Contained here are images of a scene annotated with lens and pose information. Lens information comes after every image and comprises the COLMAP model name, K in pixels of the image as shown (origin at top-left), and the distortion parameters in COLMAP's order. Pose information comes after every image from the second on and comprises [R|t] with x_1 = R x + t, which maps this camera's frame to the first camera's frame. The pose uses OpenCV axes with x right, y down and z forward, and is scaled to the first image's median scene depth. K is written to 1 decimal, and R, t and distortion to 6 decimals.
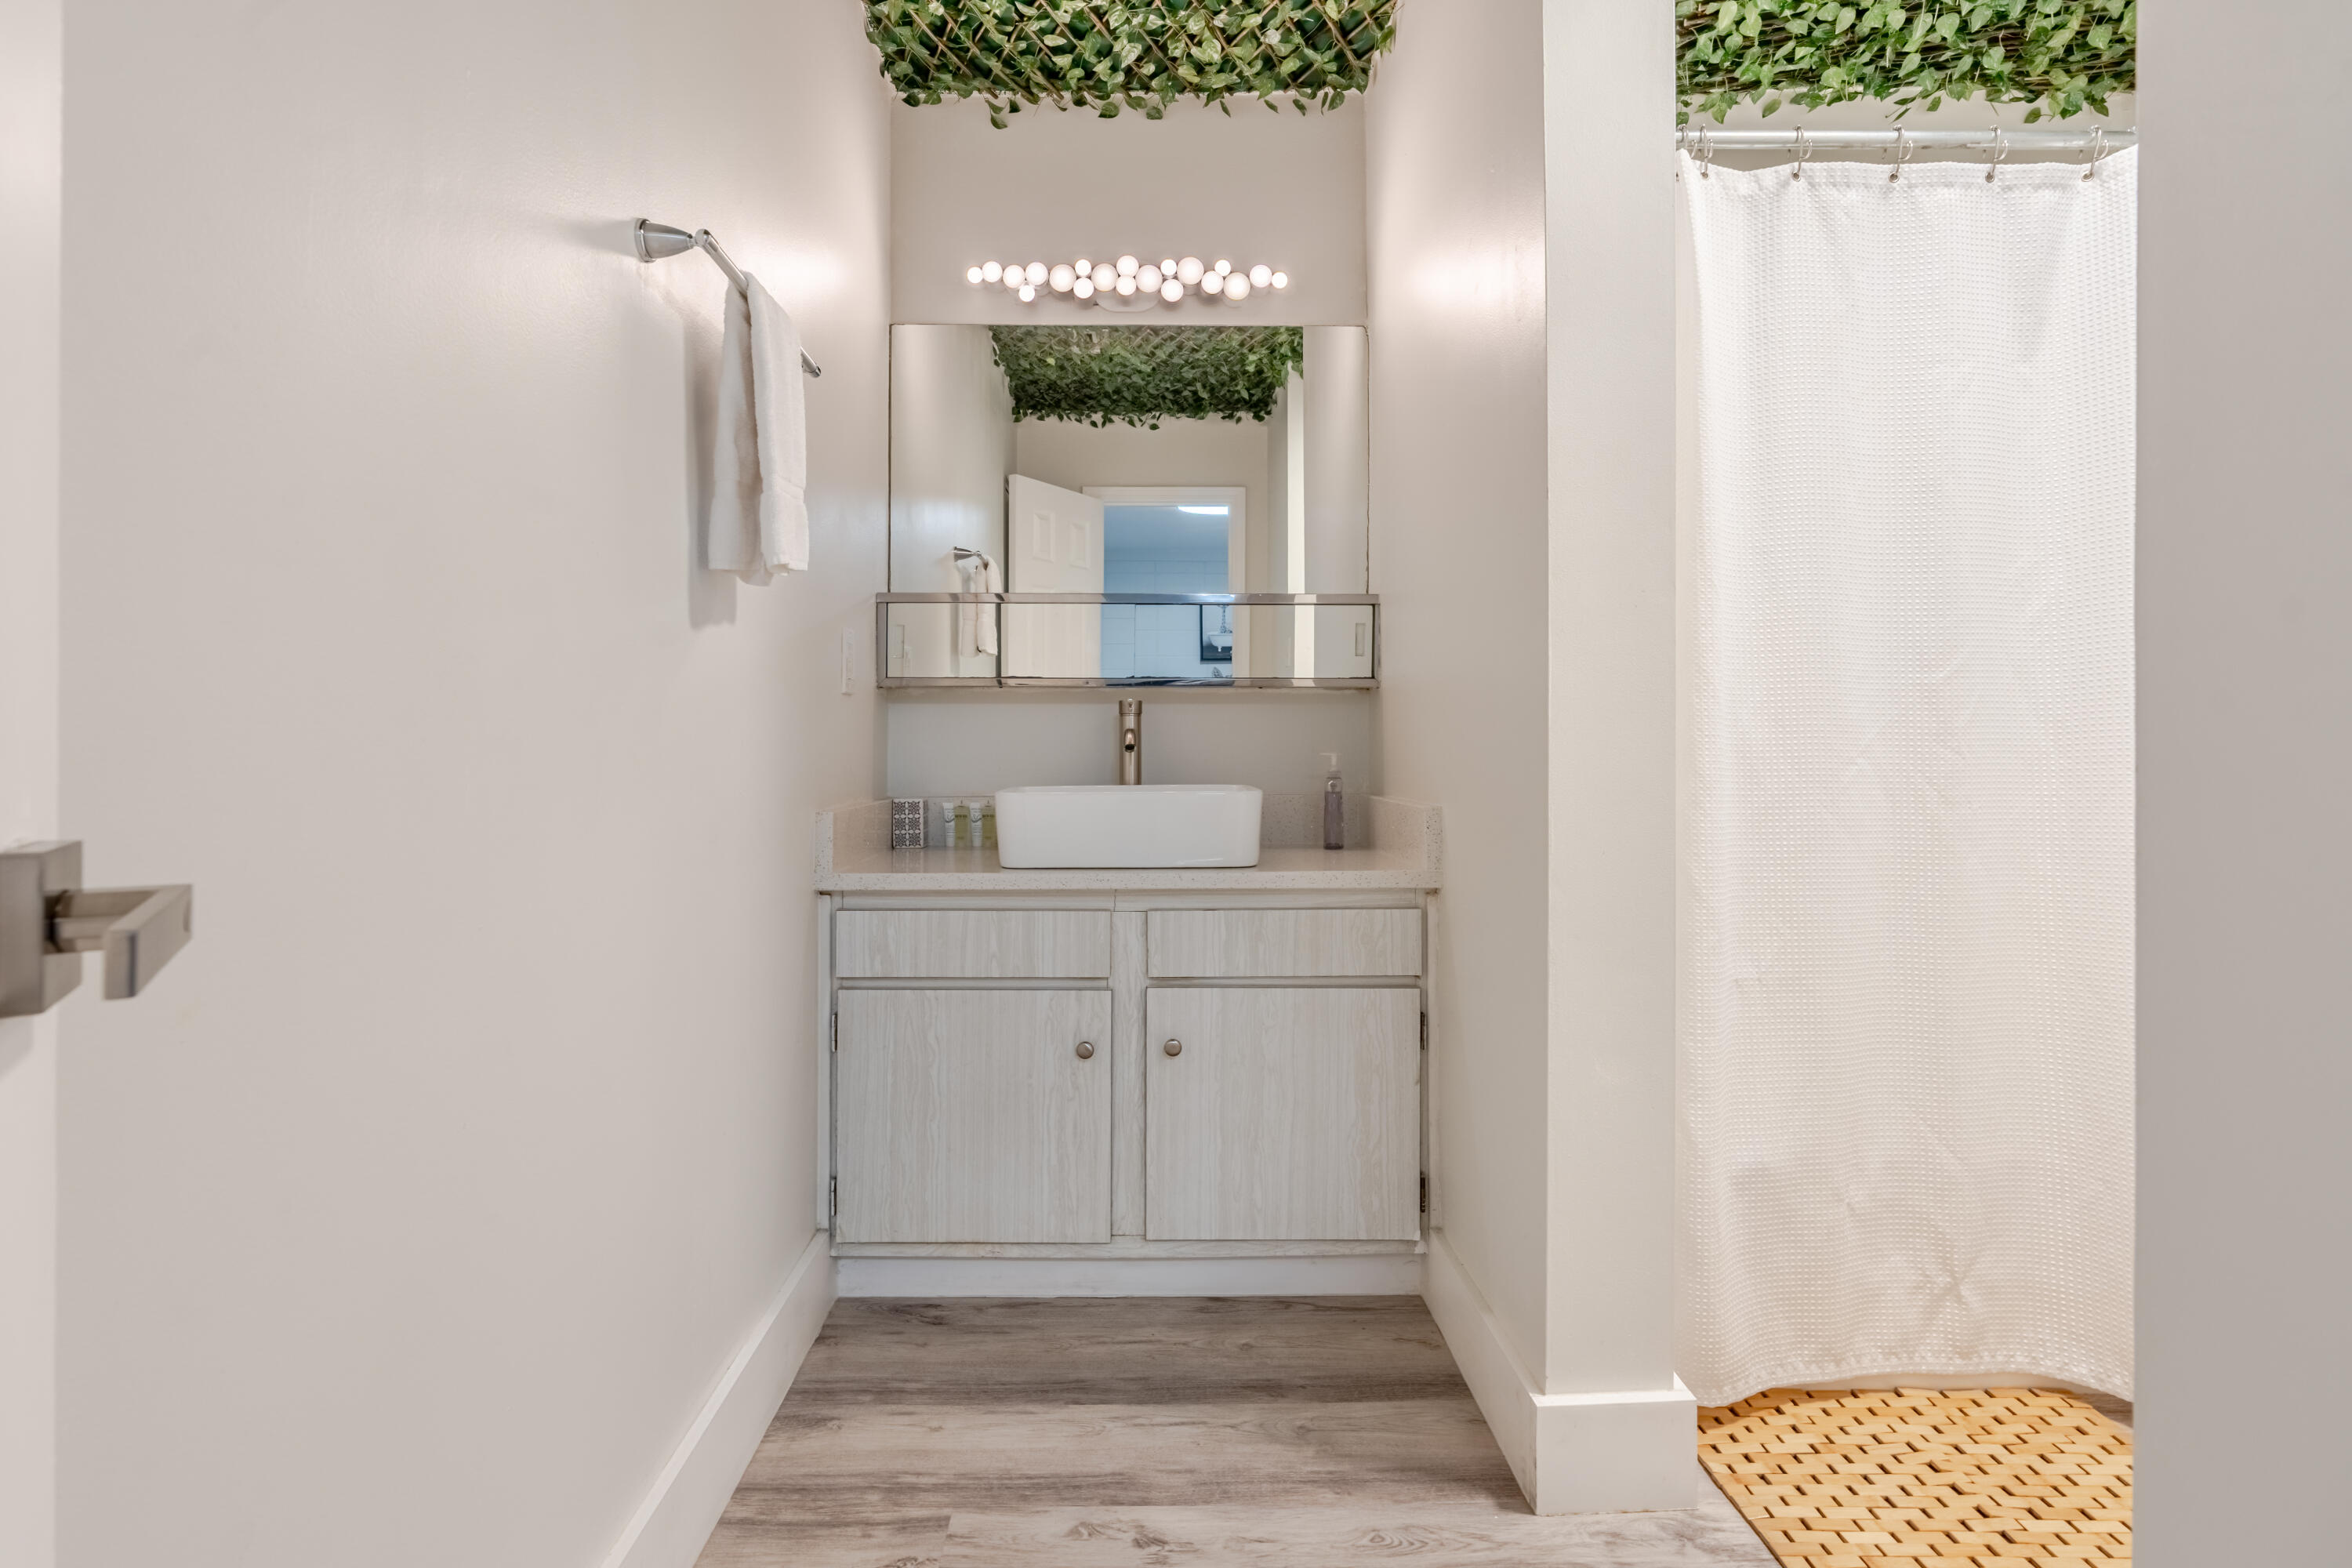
lens RADIAL K [[1079.0, 0, 1171.7], [0, 1079.0, 727.4], [0, 0, 1]] dist [0.001182, 0.000689]
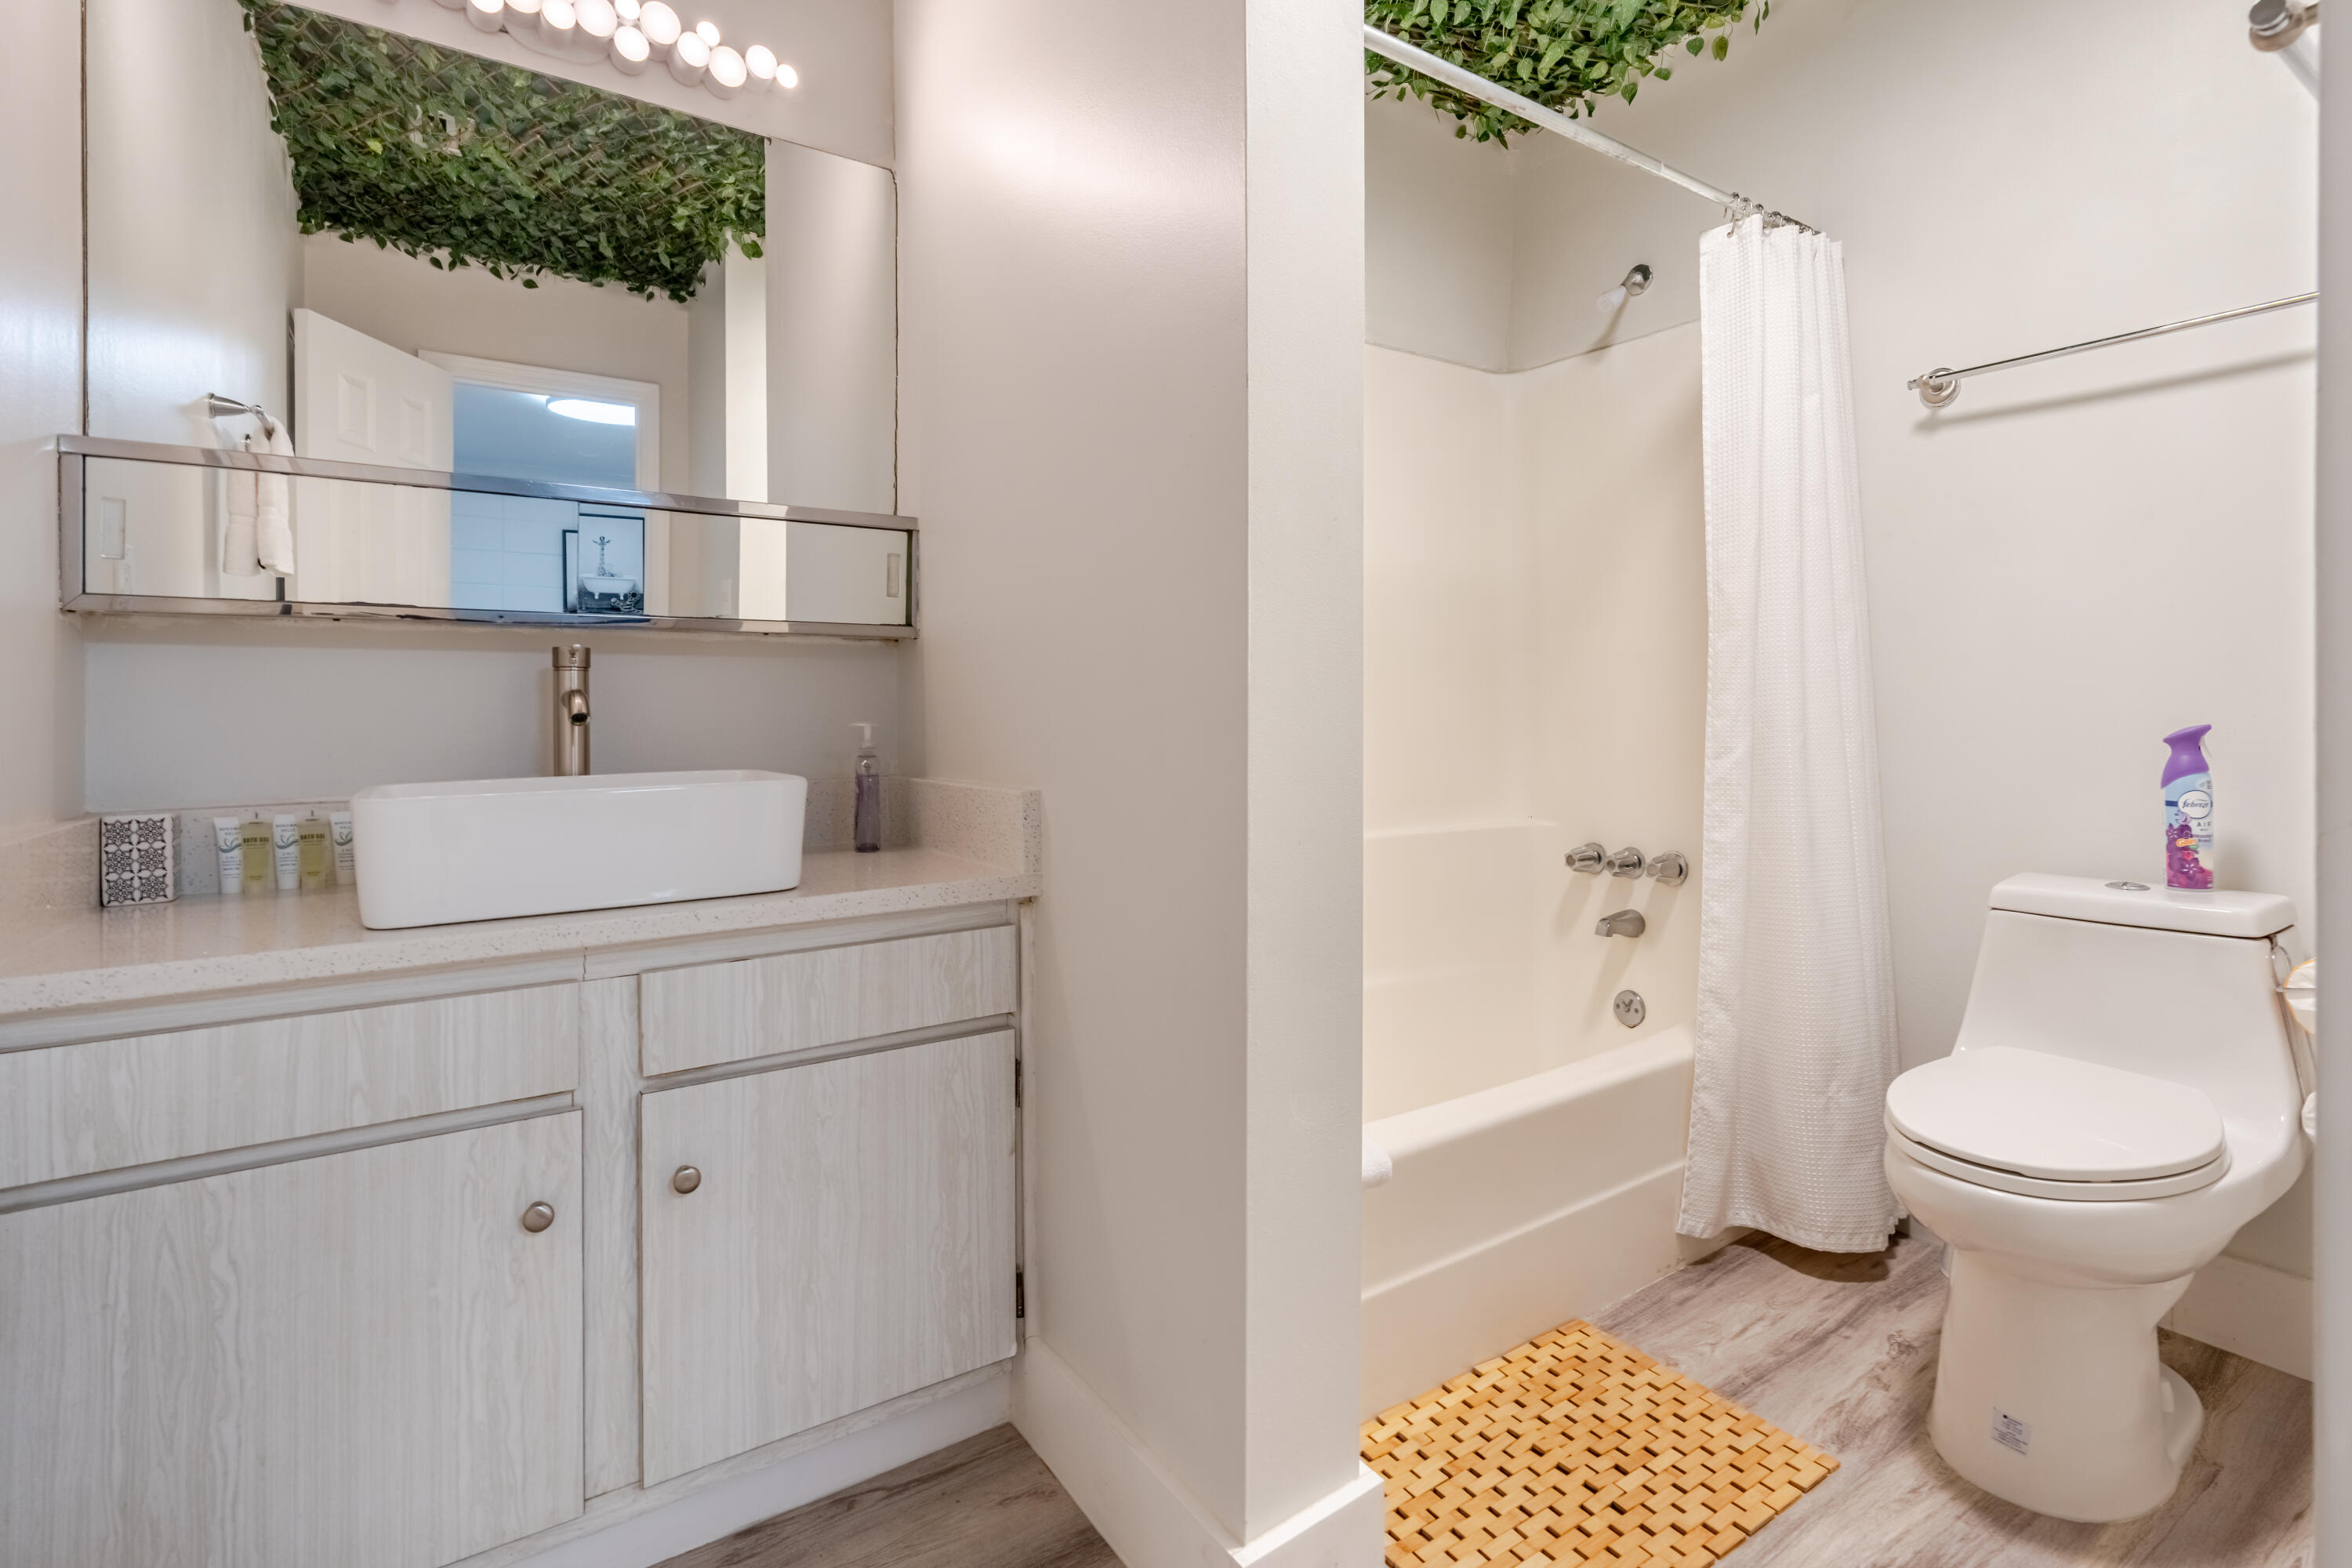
lens RADIAL K [[1171.5, 0, 1173.1], [0, 1171.5, 706.6], [0, 0, 1]] dist [-0.010602, 0.009308]
pose [[0.867226, -0.004944, 0.497890, -0.071215], [0.000617, 0.999961, 0.008855, 0.005049], [-0.497914, -0.007372, 0.867195, 0.189310]]
